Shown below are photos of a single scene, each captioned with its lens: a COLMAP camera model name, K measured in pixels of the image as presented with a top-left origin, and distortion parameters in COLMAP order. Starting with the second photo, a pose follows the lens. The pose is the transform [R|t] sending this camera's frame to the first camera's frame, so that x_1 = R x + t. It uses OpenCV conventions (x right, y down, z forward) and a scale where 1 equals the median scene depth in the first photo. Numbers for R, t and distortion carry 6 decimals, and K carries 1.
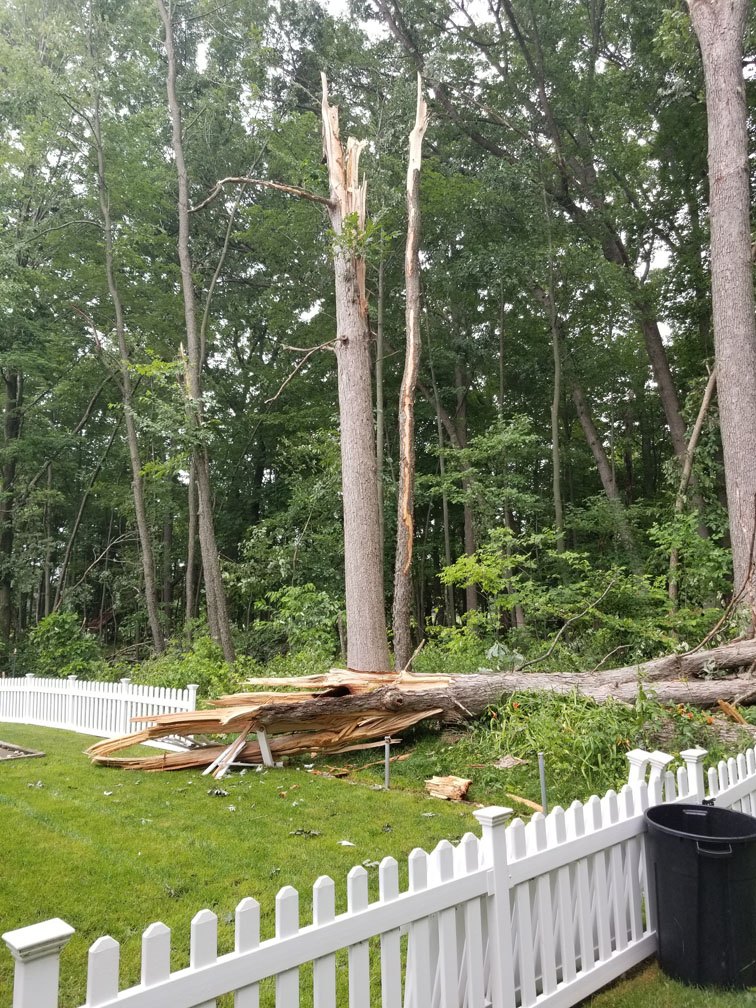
lens RADIAL K [[790.7, 0, 378.4], [0, 790.7, 514.9], [0, 0, 1]] dist [0.054299, -0.084325]
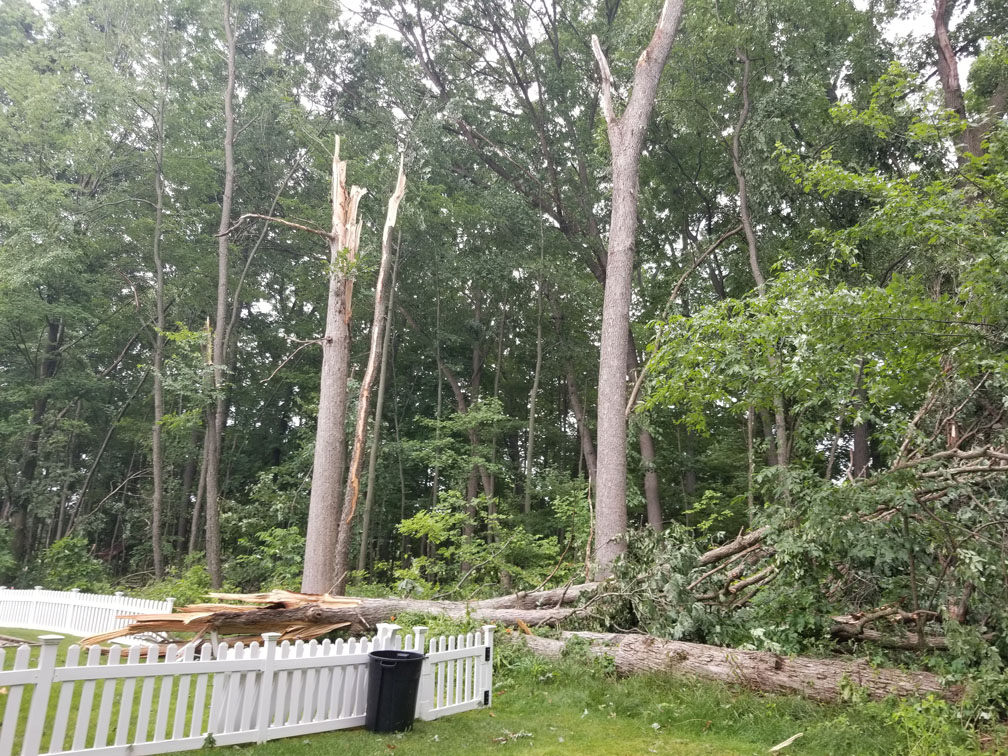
lens RADIAL K [[790.7, 0, 517.1], [0, 790.7, 385.2], [0, 0, 1]] dist [0.054299, -0.084325]
pose [[0.990289, 0.087431, 0.108095, 0.112503], [-0.076102, 0.991575, -0.104824, -0.027947], [-0.116349, 0.095580, 0.988599, -0.282660]]
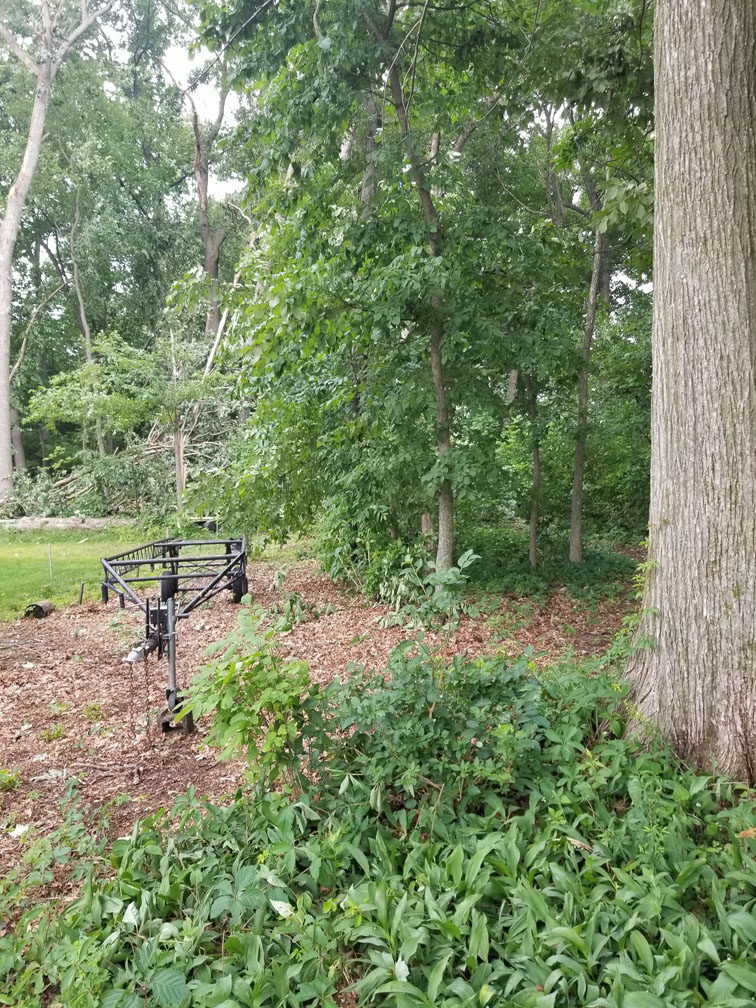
lens RADIAL K [[790.7, 0, 379.8], [0, 790.7, 501.4], [0, 0, 1]] dist [0.054299, -0.084325]
pose [[0.741789, -0.003508, 0.670624, -0.282343], [-0.077320, 0.992870, 0.090718, -0.142831], [-0.666161, -0.119146, 0.736229, -1.371389]]
